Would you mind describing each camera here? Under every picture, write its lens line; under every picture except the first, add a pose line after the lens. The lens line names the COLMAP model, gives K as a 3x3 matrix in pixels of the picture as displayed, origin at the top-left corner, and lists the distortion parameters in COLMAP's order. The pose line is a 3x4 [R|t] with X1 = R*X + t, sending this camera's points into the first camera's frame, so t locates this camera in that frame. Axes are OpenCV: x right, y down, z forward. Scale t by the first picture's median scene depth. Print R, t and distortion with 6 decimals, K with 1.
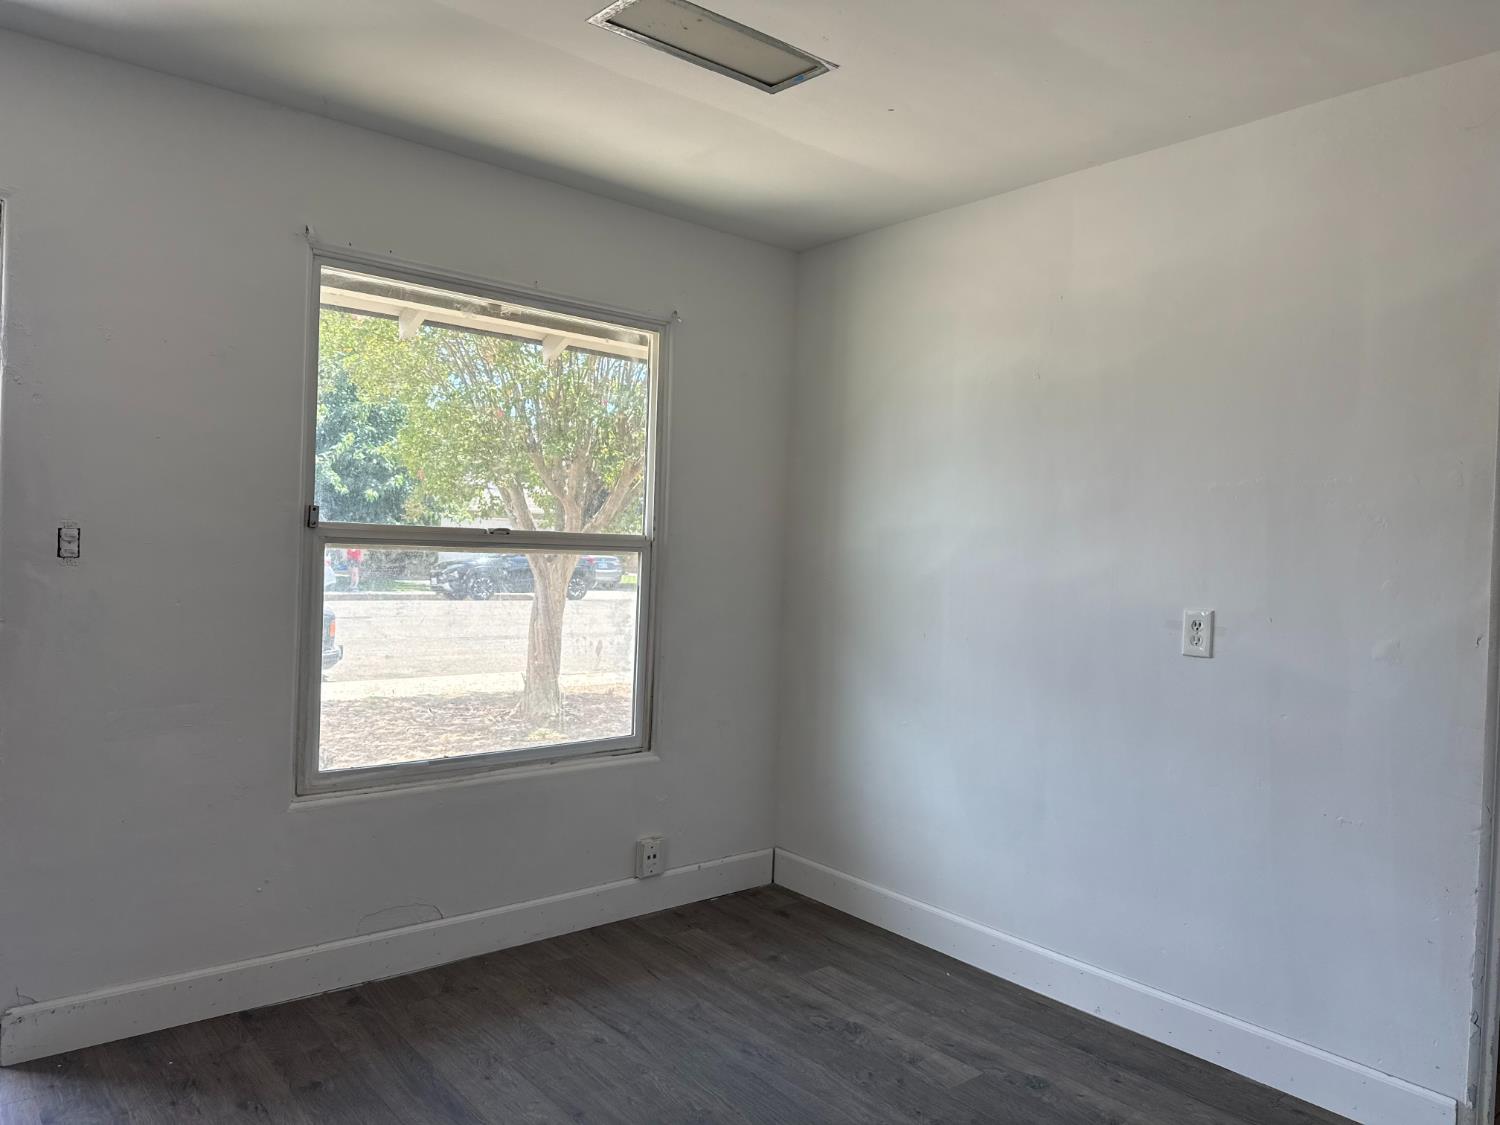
lens RADIAL K [[1058.4, 0, 756.4], [0, 1058.4, 563.7], [0, 0, 1]] dist [0.105460, -0.151961]
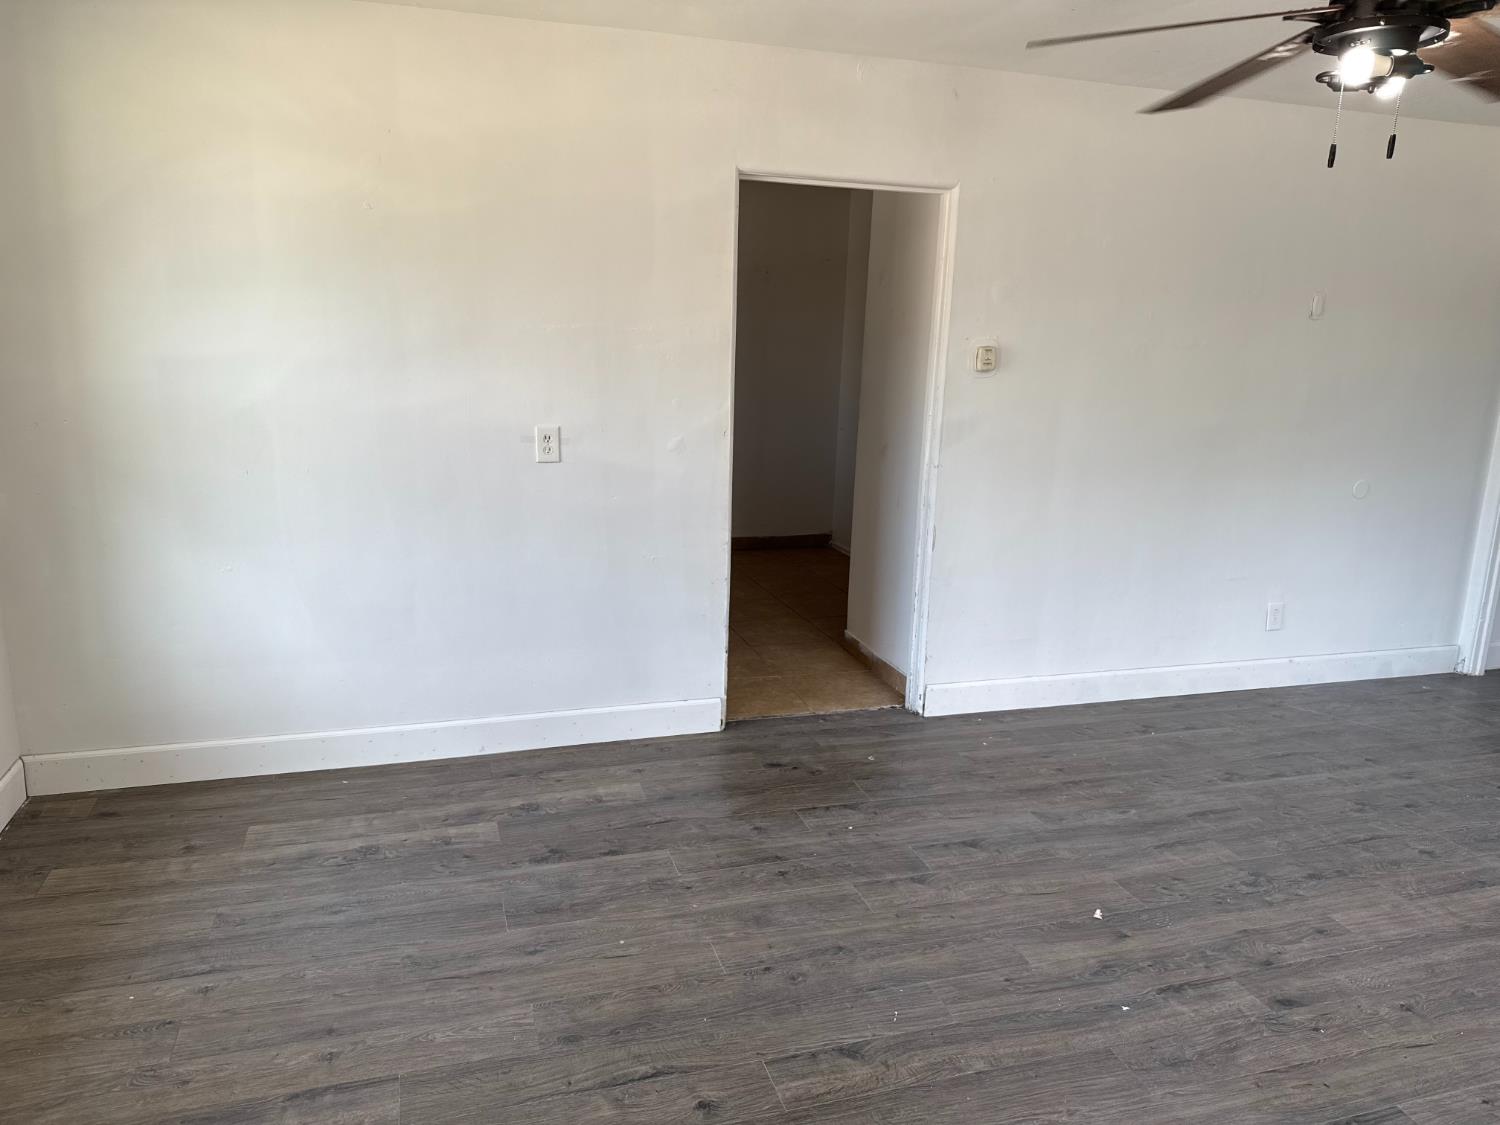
lens RADIAL K [[1033.8, 0, 750.0], [0, 1033.8, 562.5], [0, 0, 1]] dist [-0.003695, -0.004624]
pose [[0.379989, -0.225827, 0.897001, -0.606799], [0.001159, 0.969855, 0.243678, -0.094421], [-0.924990, -0.091555, 0.368797, 0.283941]]
